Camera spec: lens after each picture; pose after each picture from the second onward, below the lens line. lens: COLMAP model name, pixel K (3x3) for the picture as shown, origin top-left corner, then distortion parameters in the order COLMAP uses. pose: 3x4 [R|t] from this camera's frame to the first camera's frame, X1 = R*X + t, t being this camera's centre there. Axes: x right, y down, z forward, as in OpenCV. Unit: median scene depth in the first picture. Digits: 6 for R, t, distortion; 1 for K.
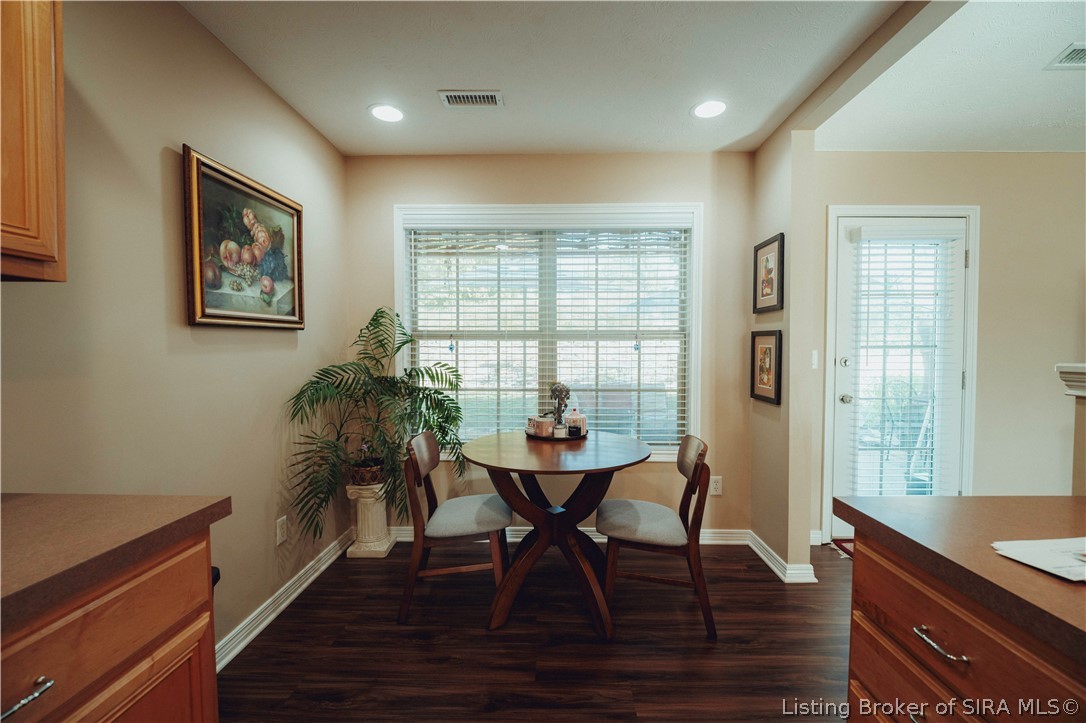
lens RADIAL K [[452.9, 0, 540.3], [0, 452.9, 364.7], [0, 0, 1]] dist [-0.002130, -0.002694]
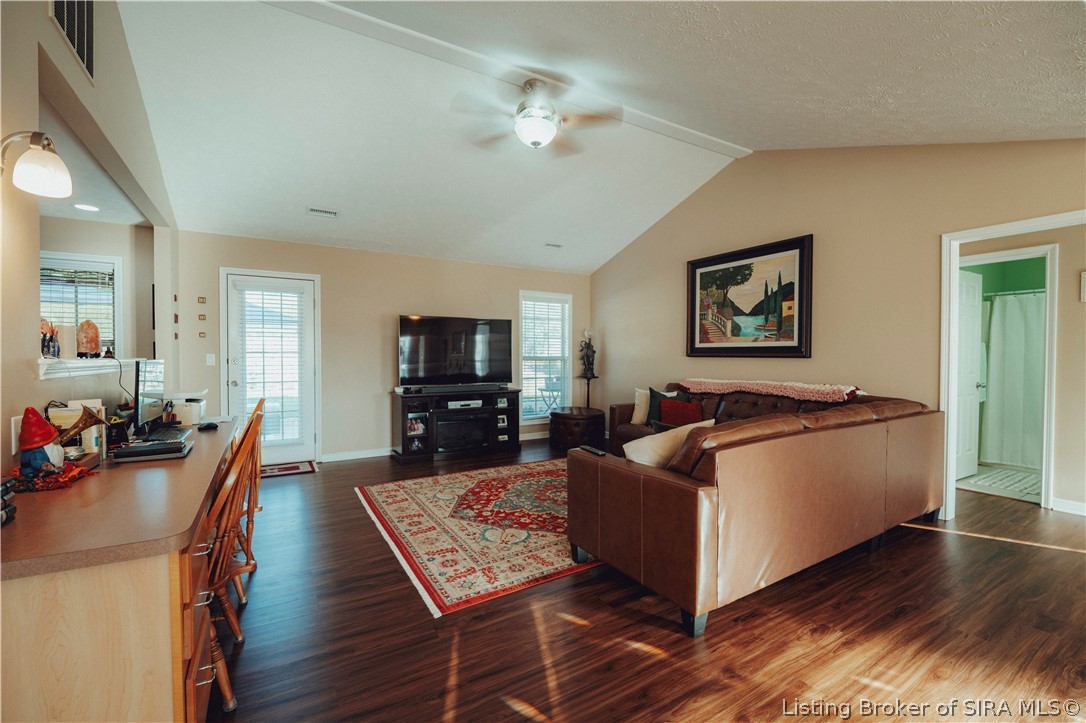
lens RADIAL K [[464.7, 0, 540.7], [0, 464.7, 363.0], [0, 0, 1]] dist [0.014043, -0.000234]
pose [[0.847694, -0.006930, 0.530440, 0.732310], [0.008453, 0.999964, -0.000445, 0.011373], [-0.530418, 0.004861, 0.847722, -1.071807]]
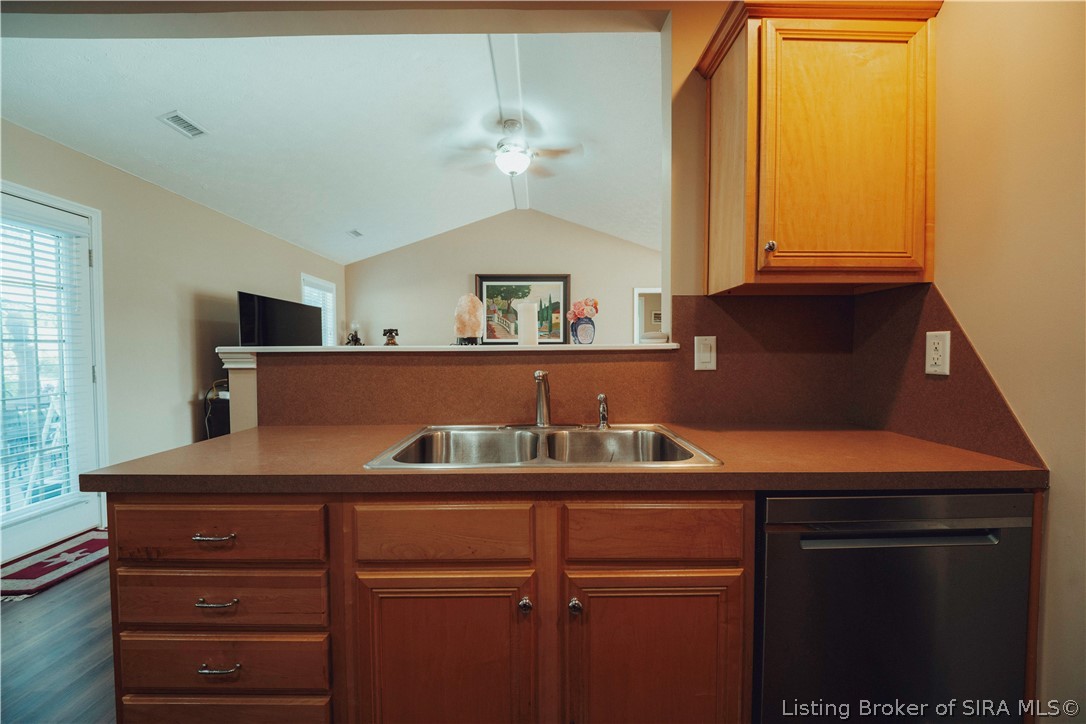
lens RADIAL K [[445.2, 0, 543.0], [0, 445.2, 362.0], [0, 0, 1]] dist [-0.000347, -0.000410]
pose [[-0.025348, -0.025392, 0.999356, -0.115211], [0.022500, 0.999410, 0.025964, 0.002694], [-0.999425, 0.023144, -0.024761, -0.014503]]
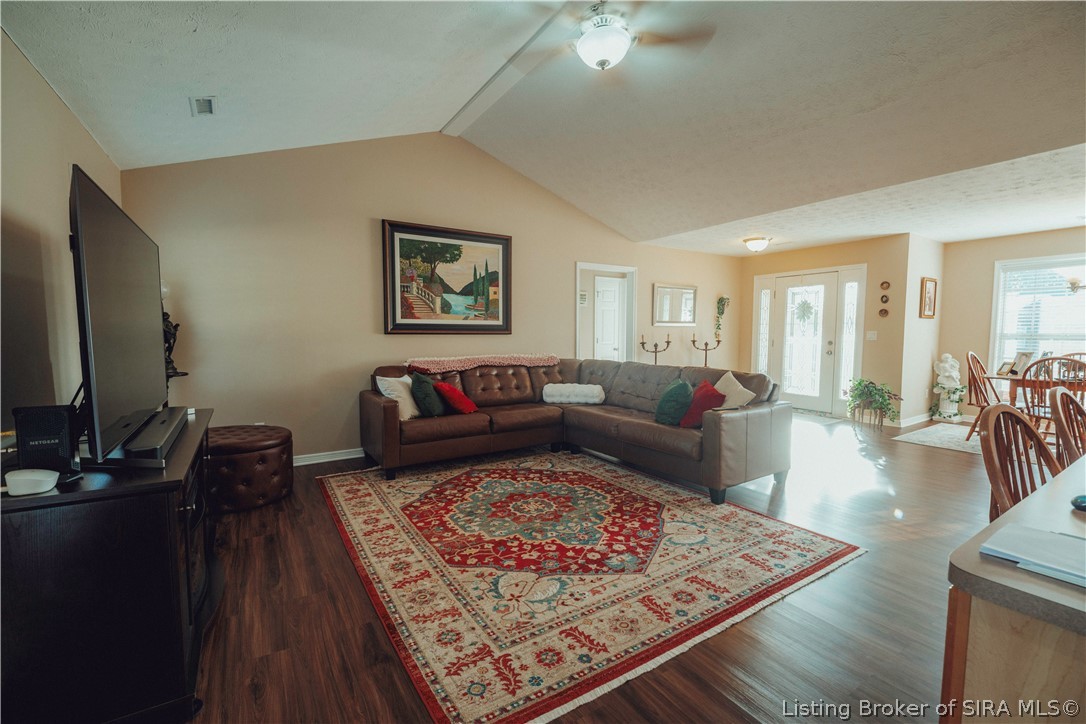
lens RADIAL K [[454.8, 0, 551.4], [0, 454.8, 365.2], [0, 0, 1]] dist [0.010766, -0.019735]
pose [[-0.561065, -0.061529, 0.825482, 0.613153], [0.014881, 0.996323, 0.084377, -0.028803], [-0.827638, 0.059625, -0.558086, 0.723656]]
